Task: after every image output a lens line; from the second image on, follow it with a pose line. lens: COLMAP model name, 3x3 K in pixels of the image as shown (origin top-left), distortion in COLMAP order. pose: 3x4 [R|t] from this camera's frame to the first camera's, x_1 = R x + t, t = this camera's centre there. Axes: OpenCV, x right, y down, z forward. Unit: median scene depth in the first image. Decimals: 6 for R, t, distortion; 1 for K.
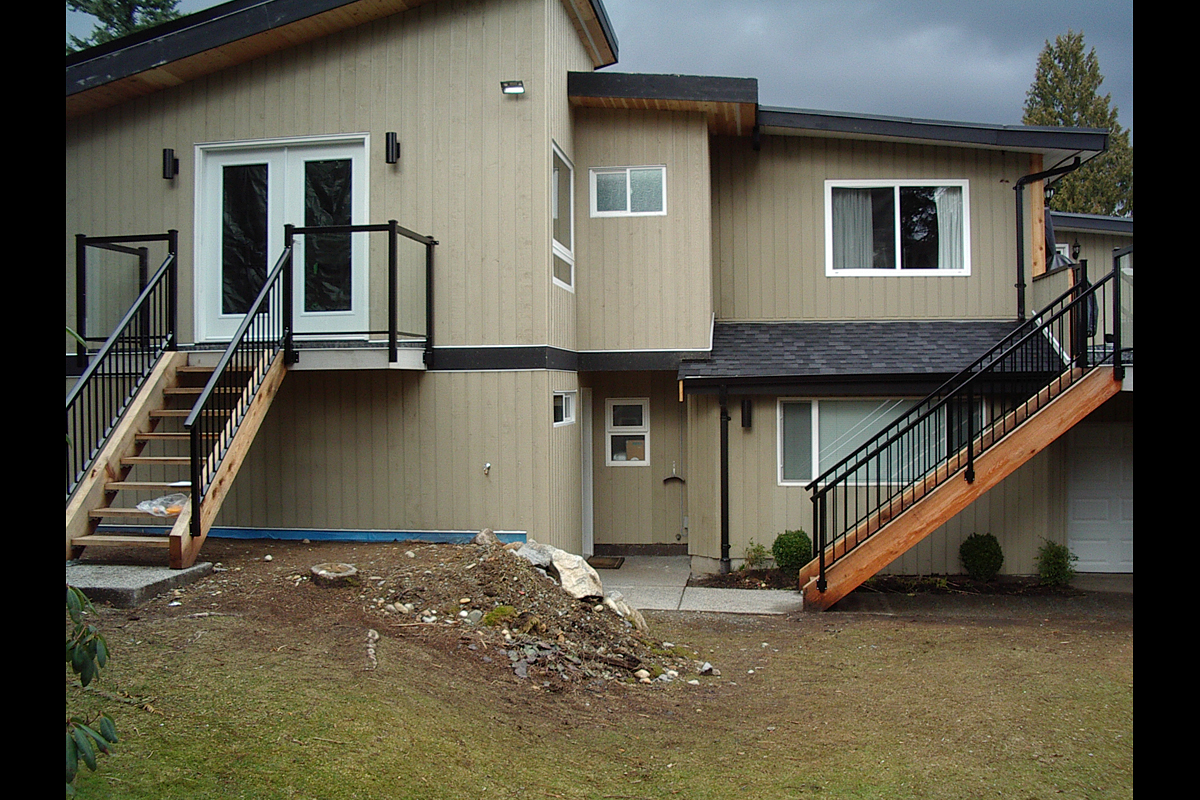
lens RADIAL K [[1194.4, 0, 623.9], [0, 1194.4, 399.3], [0, 0, 1]] dist [-0.287791, 0.390954]
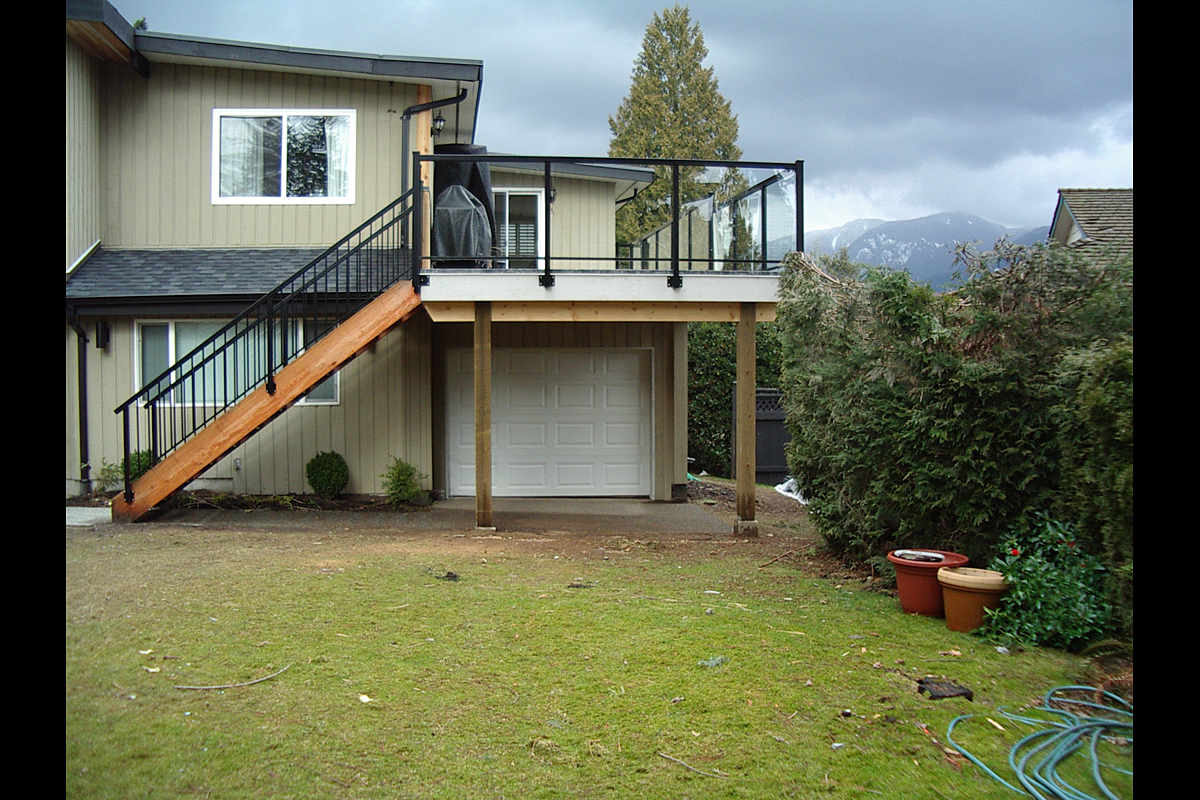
lens RADIAL K [[1194.4, 0, 623.9], [0, 1194.4, 399.3], [0, 0, 1]] dist [-0.287791, 0.390954]
pose [[0.966875, -0.005427, 0.255194, 0.281905], [0.000155, 0.999786, 0.020673, 0.046267], [-0.255252, -0.019949, 0.966669, -0.050545]]
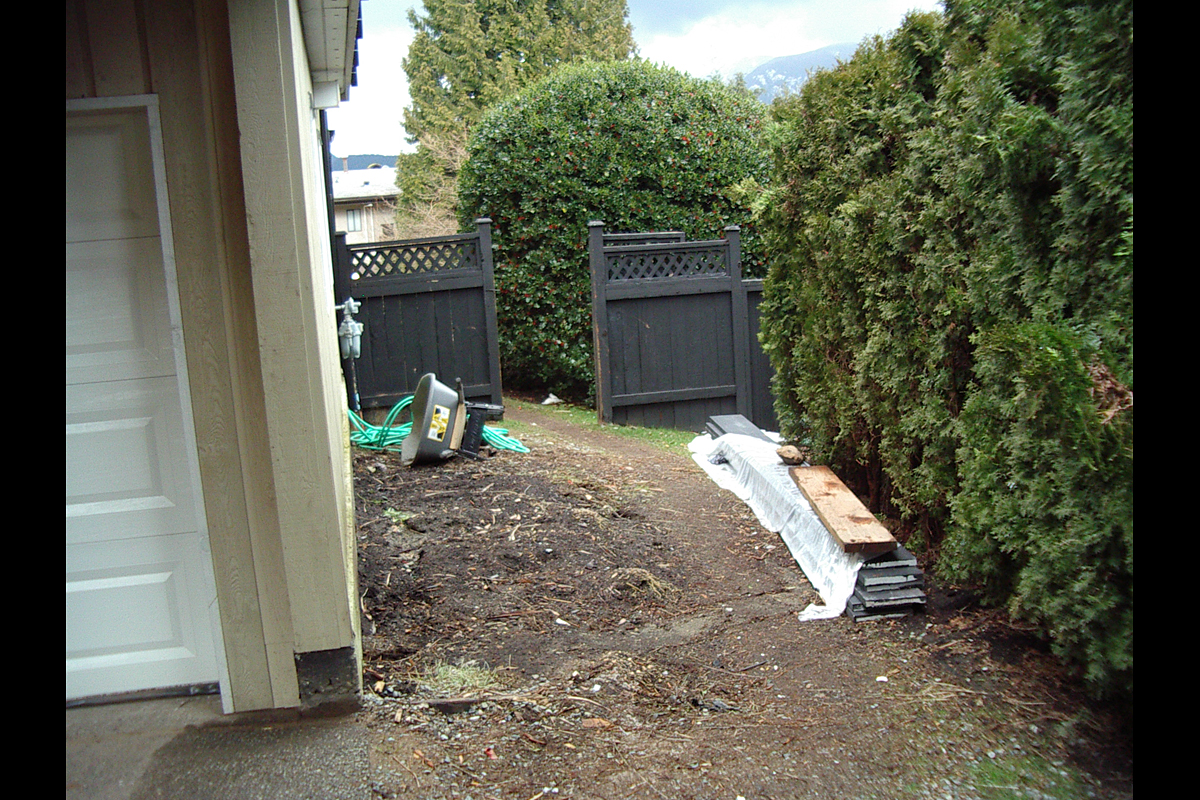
lens RADIAL K [[1194.4, 0, 623.9], [0, 1194.4, 399.3], [0, 0, 1]] dist [-0.287791, 0.390954]
pose [[0.939321, -0.109501, 0.325094, 0.607217], [0.063420, 0.986781, 0.149132, 0.055821], [-0.337127, -0.119465, 0.933849, 0.758717]]
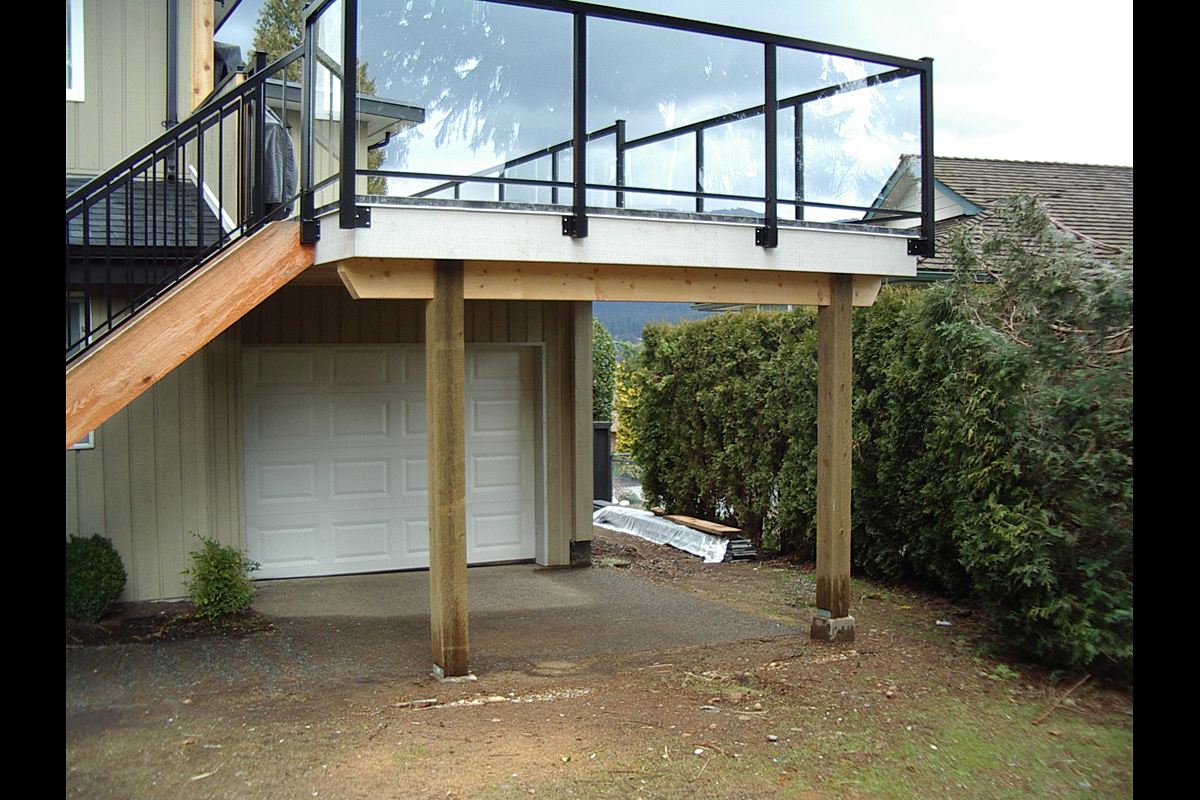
lens RADIAL K [[1194.4, 0, 623.9], [0, 1194.4, 399.3], [0, 0, 1]] dist [-0.287791, 0.390954]
pose [[0.808858, -0.024451, 0.587495, 0.187920], [0.006548, 0.999448, 0.032580, 0.032291], [-0.587967, -0.022506, 0.808572, 0.386529]]
